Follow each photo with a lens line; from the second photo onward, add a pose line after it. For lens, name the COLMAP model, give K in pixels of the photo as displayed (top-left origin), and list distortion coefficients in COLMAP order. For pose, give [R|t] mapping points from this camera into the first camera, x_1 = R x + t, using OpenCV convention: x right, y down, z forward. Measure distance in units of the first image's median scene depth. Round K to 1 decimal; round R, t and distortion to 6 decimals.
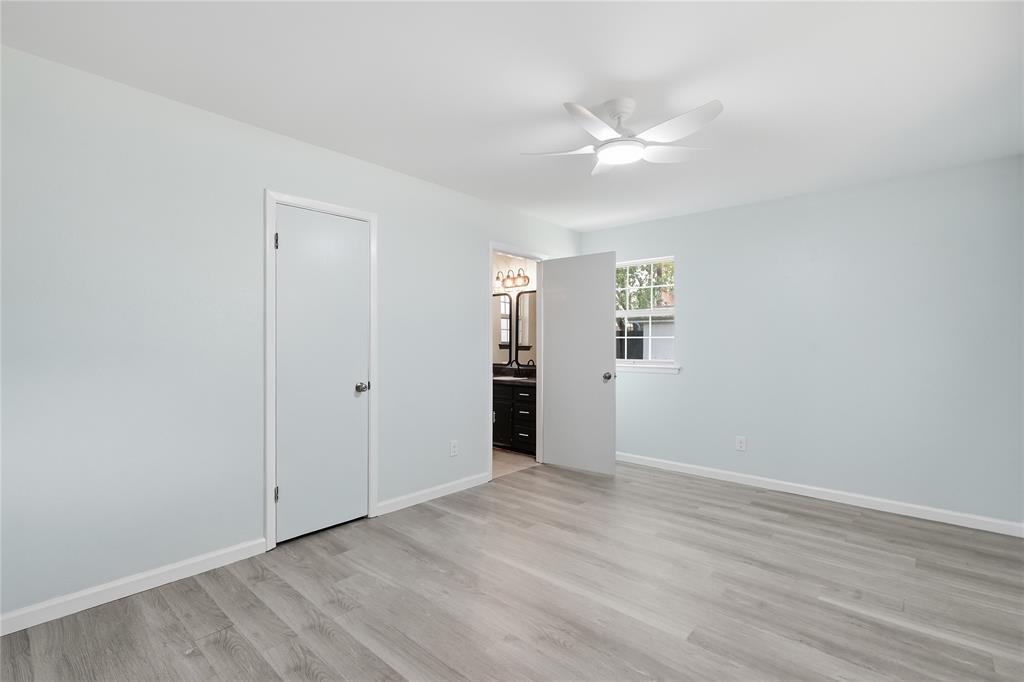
lens RADIAL K [[466.3, 0, 505.4], [0, 466.3, 344.0], [0, 0, 1]] dist [0.000836, 0.000654]
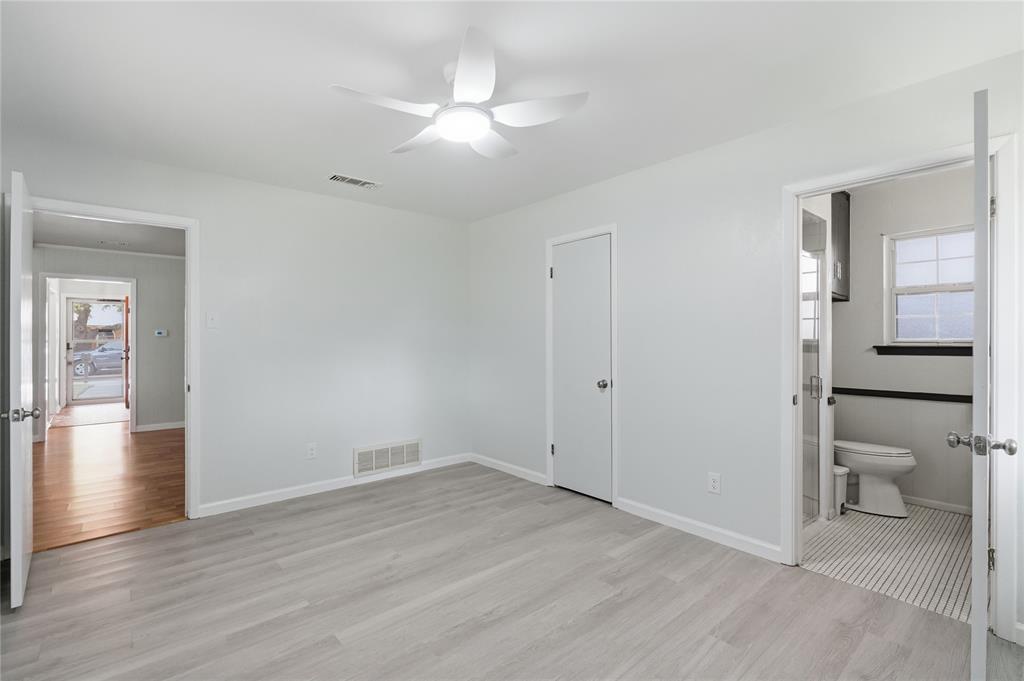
lens RADIAL K [[466.3, 0, 507.4], [0, 466.3, 337.1], [0, 0, 1]] dist [0.000836, 0.000654]
pose [[-0.125319, -0.003634, -0.992110, 0.837832], [0.002014, 0.999990, -0.003917, -0.015608], [0.992114, -0.002489, -0.125310, 0.924434]]
